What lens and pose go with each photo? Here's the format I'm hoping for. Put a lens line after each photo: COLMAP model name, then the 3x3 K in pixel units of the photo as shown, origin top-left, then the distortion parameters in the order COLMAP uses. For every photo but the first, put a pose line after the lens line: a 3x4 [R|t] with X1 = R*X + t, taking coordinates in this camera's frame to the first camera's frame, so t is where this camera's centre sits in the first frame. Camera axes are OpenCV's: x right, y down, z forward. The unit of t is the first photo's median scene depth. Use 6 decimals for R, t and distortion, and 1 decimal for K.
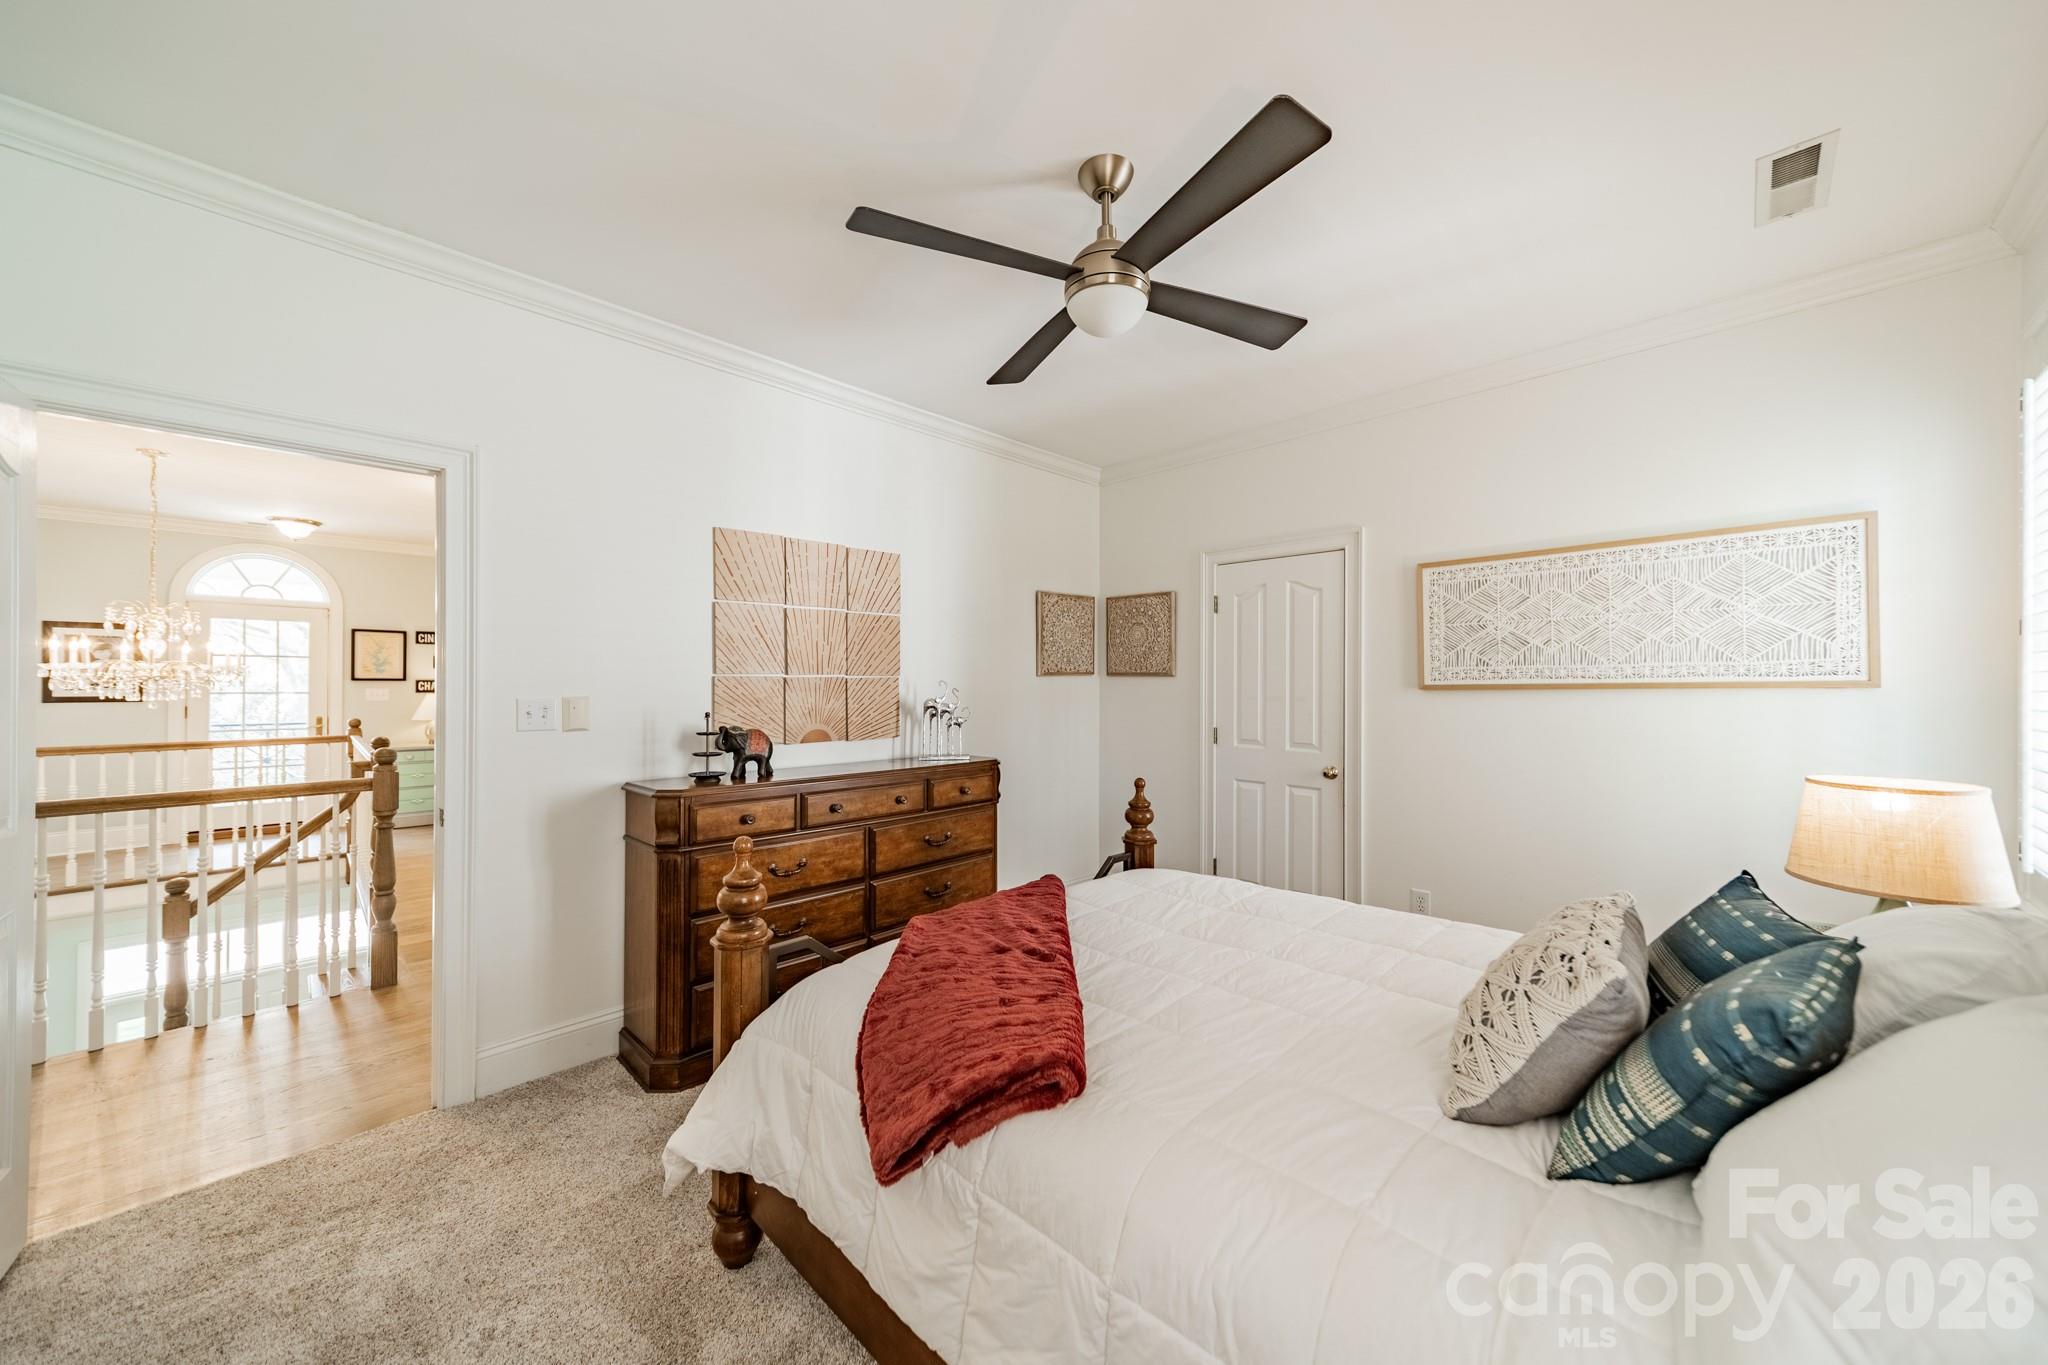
lens RADIAL K [[722.3, 0, 1037.2], [0, 722.3, 685.1], [0, 0, 1]] dist [0.008806, -0.000426]
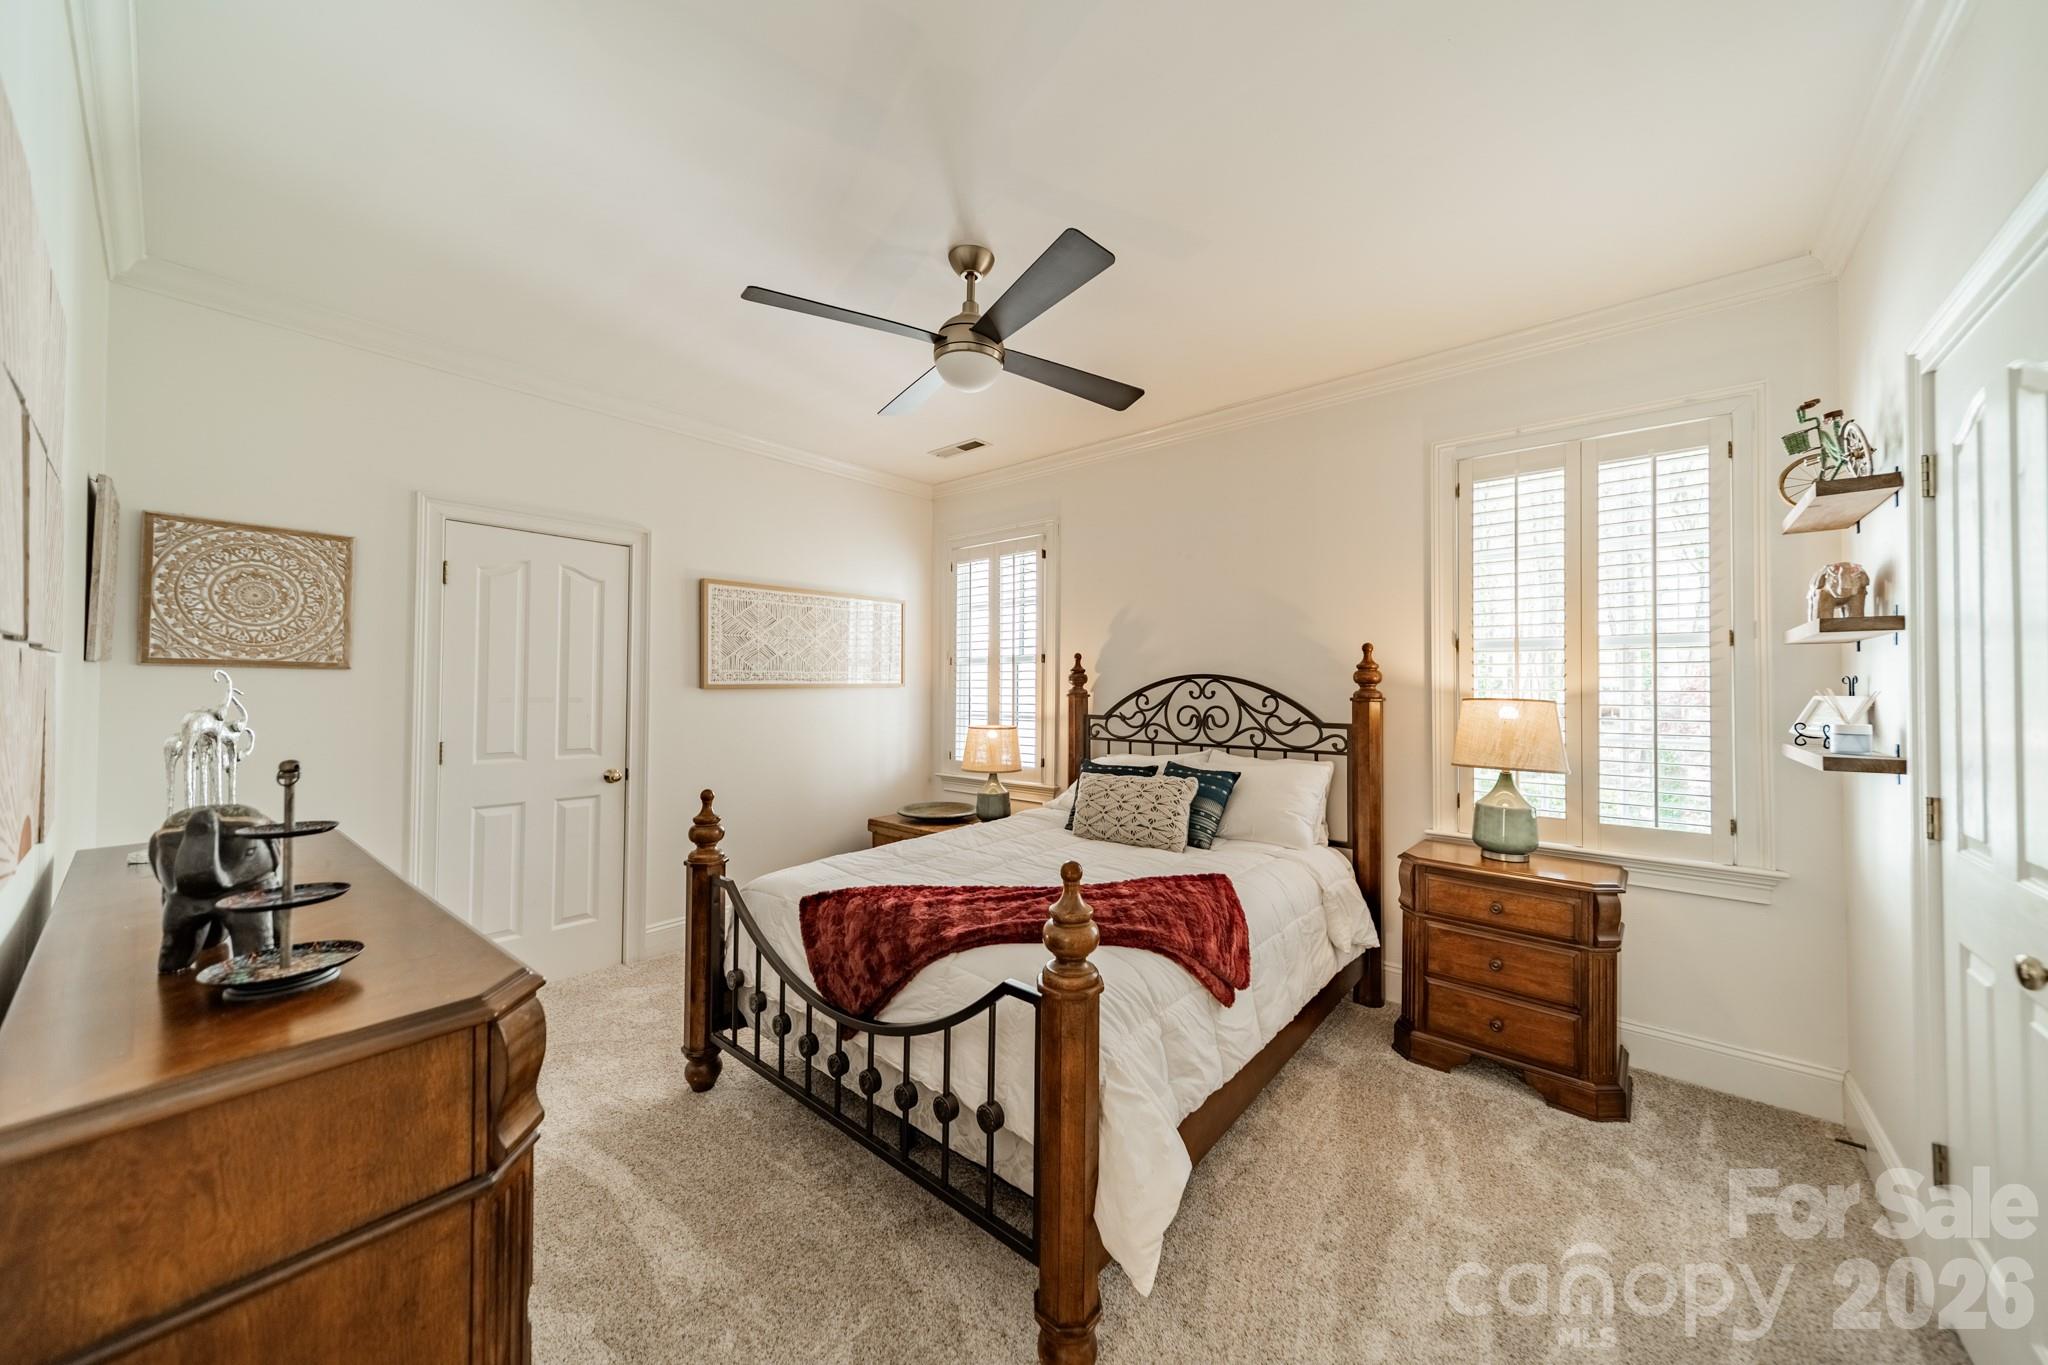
lens RADIAL K [[722.3, 0, 1036.6], [0, 722.3, 678.0], [0, 0, 1]] dist [0.008806, -0.000426]
pose [[-0.065165, 0.015035, 0.997761, -0.582441], [-0.001263, 0.999884, -0.015149, 0.005784], [-0.997874, -0.002247, -0.065138, 0.498371]]
